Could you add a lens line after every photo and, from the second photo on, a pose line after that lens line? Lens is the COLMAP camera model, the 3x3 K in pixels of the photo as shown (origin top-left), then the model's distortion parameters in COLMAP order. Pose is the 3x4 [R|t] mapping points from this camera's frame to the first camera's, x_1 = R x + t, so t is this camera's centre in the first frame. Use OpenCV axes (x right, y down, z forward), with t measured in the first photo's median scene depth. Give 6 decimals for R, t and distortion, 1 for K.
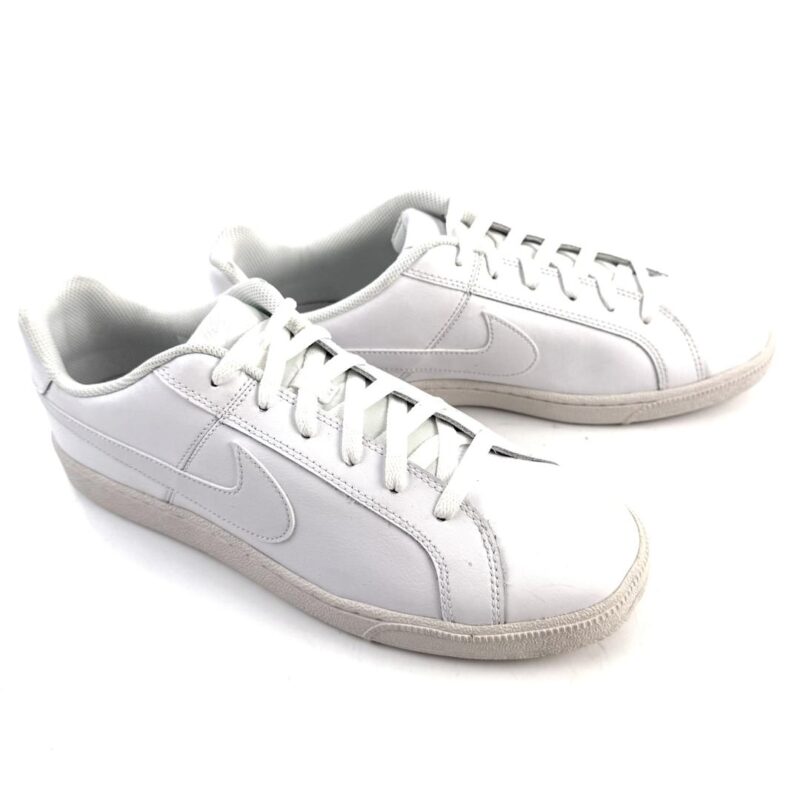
lens RADIAL K [[762.9, 0, 400.6], [0, 762.9, 383.4], [0, 0, 1]] dist [0.146276, -0.529992]
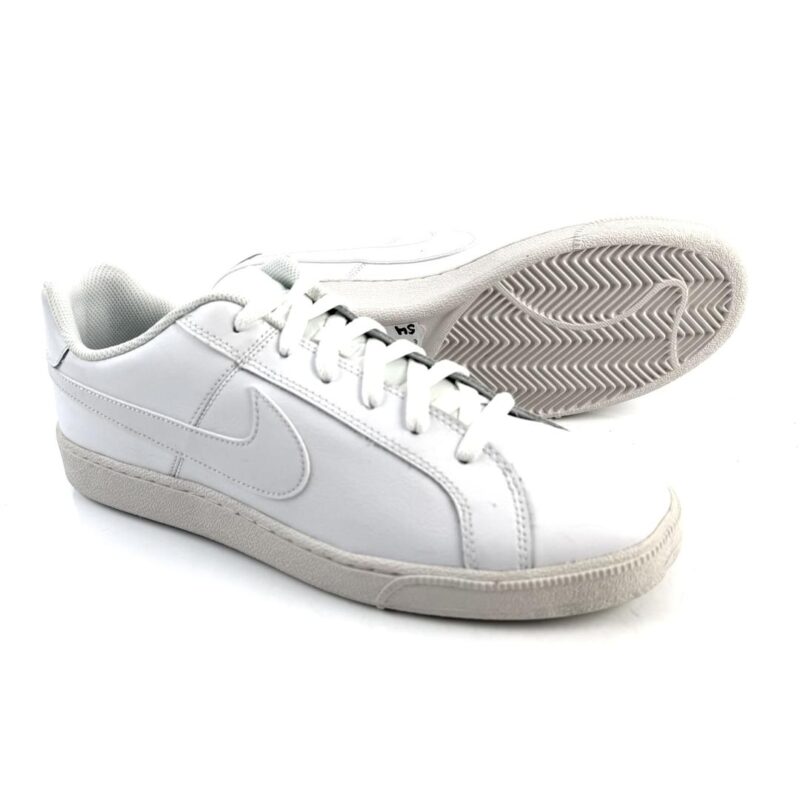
lens RADIAL K [[762.9, 0, 400.6], [0, 762.9, 383.4], [0, 0, 1]] dist [0.146276, -0.529992]
pose [[0.999617, 0.026987, 0.006184, -0.033406], [-0.024658, 0.969364, -0.244388, 0.308221], [-0.012590, 0.244142, 0.969658, 0.045316]]
